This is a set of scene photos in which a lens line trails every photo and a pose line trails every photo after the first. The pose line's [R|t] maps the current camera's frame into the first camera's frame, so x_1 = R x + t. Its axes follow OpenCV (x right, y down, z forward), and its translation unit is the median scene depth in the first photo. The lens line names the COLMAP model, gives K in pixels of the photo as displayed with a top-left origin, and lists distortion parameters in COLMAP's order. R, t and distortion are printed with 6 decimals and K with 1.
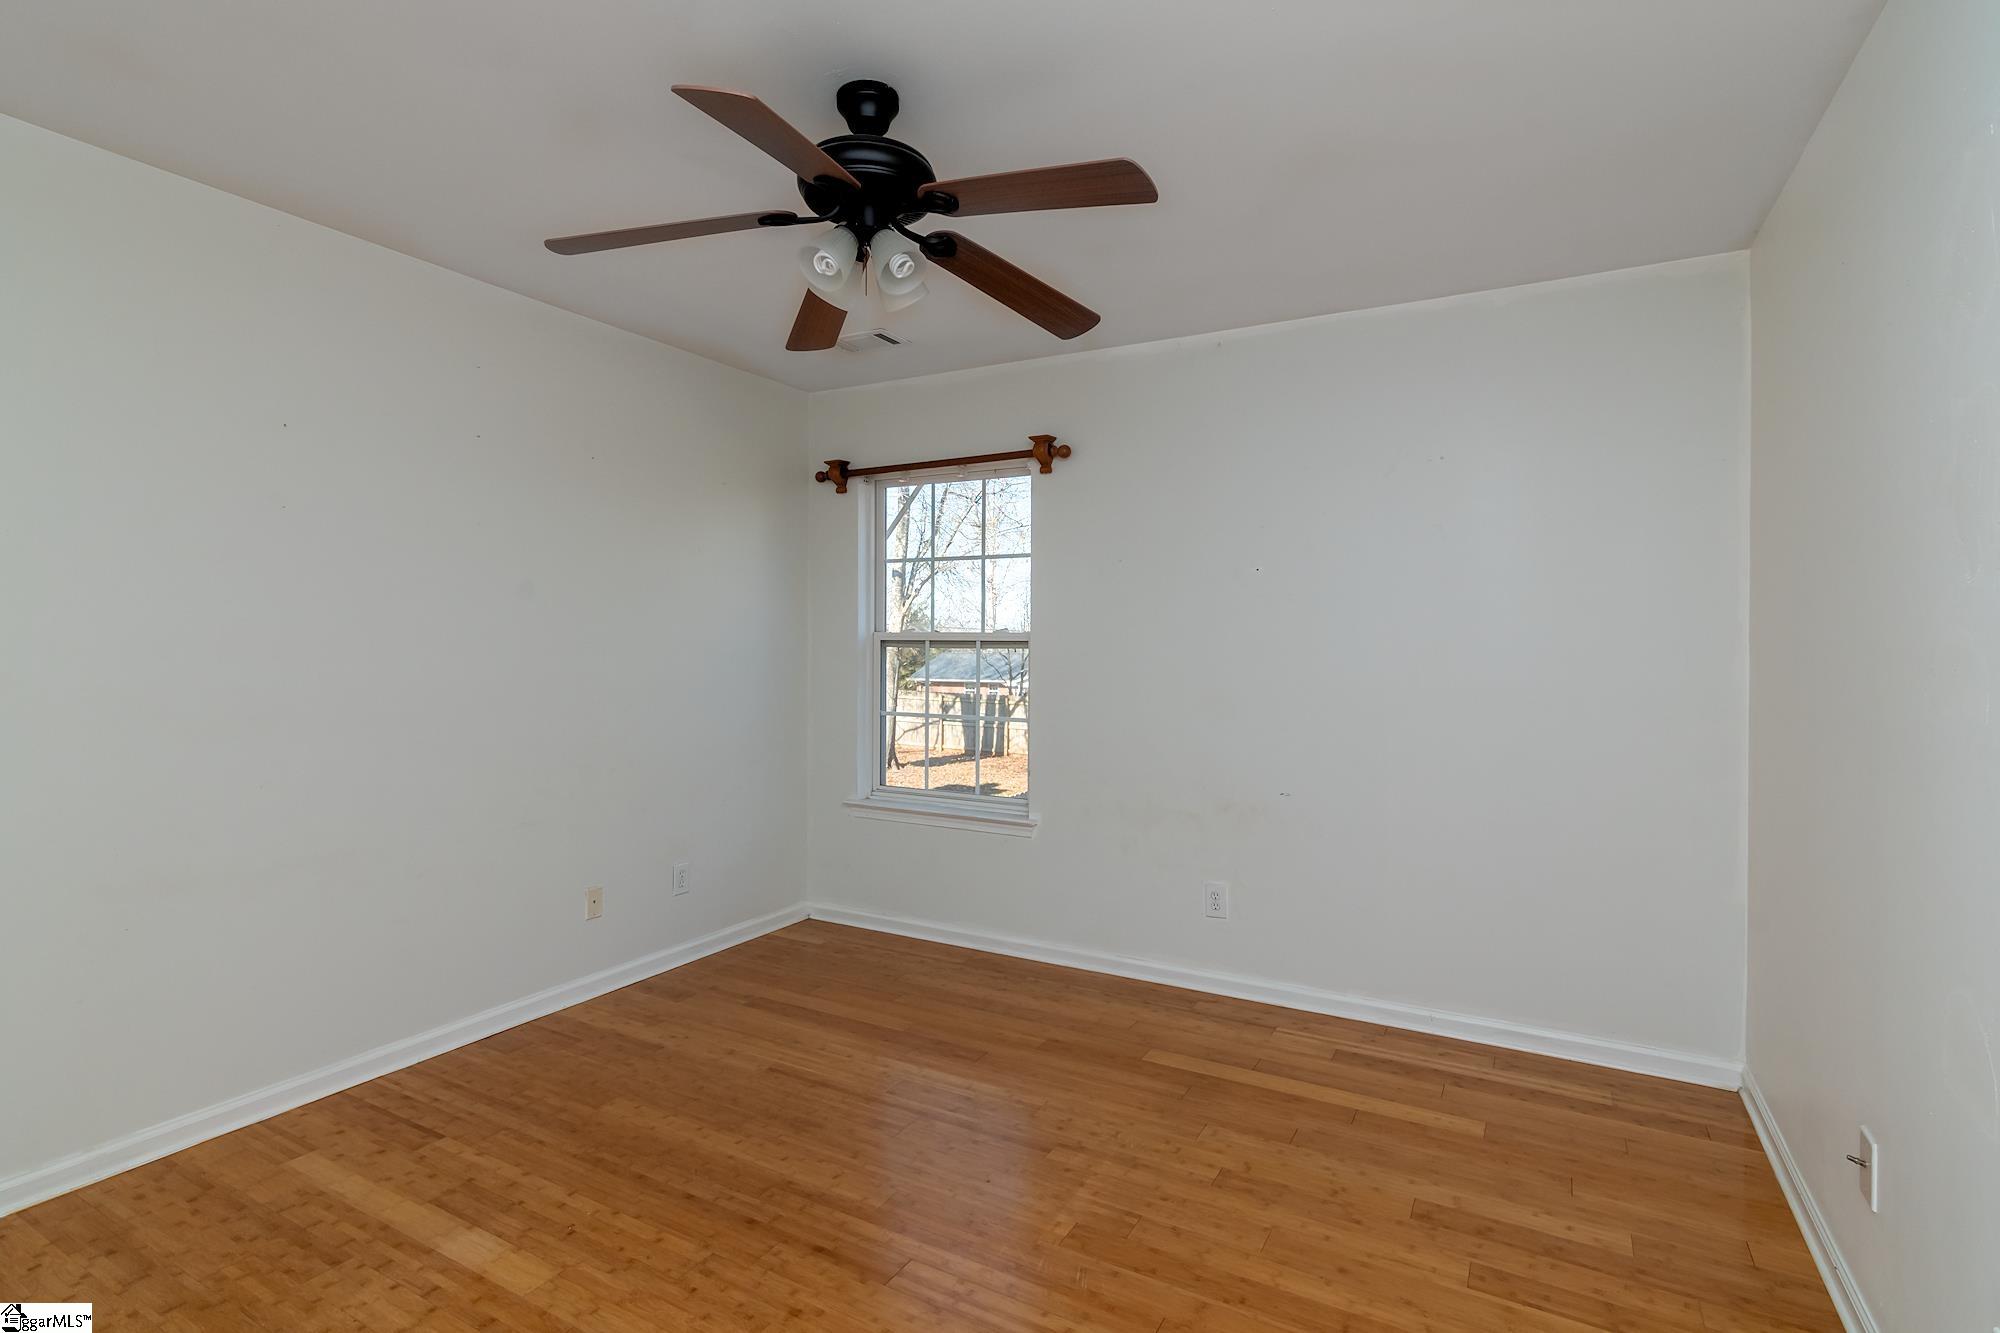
lens RADIAL K [[984.9, 0, 1000.0], [0, 984.9, 666.5], [0, 0, 1]] dist [-0.021201, 0.000938]
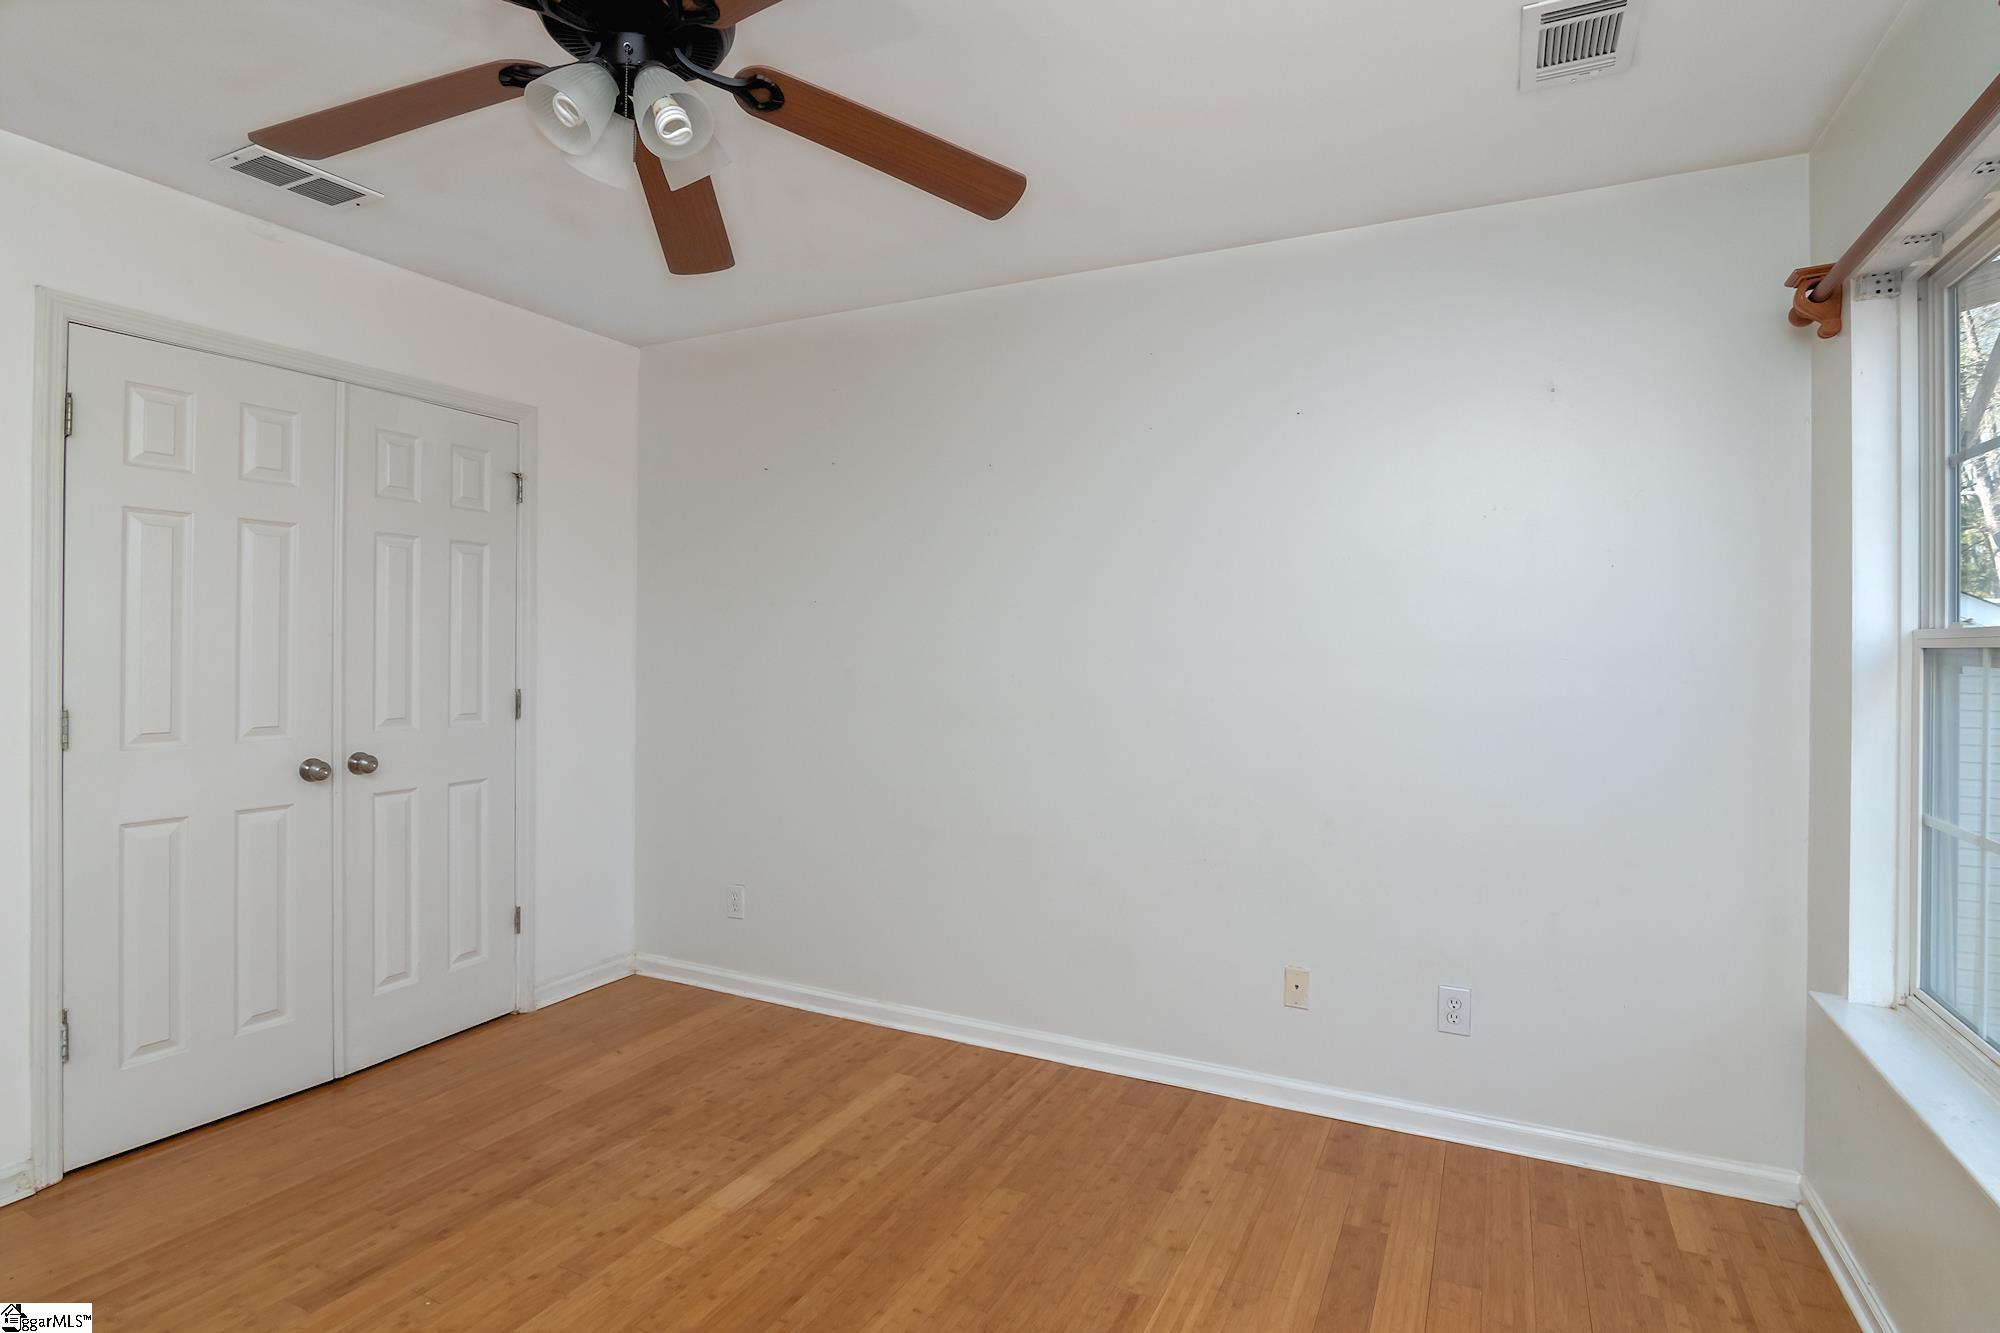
lens RADIAL K [[984.9, 0, 1000.0], [0, 984.9, 666.5], [0, 0, 1]] dist [-0.021201, 0.000938]
pose [[0.040171, 0.015461, -0.999073, 0.476666], [-0.026814, 0.999537, 0.014390, -0.021909], [0.998833, 0.026211, 0.040567, 1.018572]]
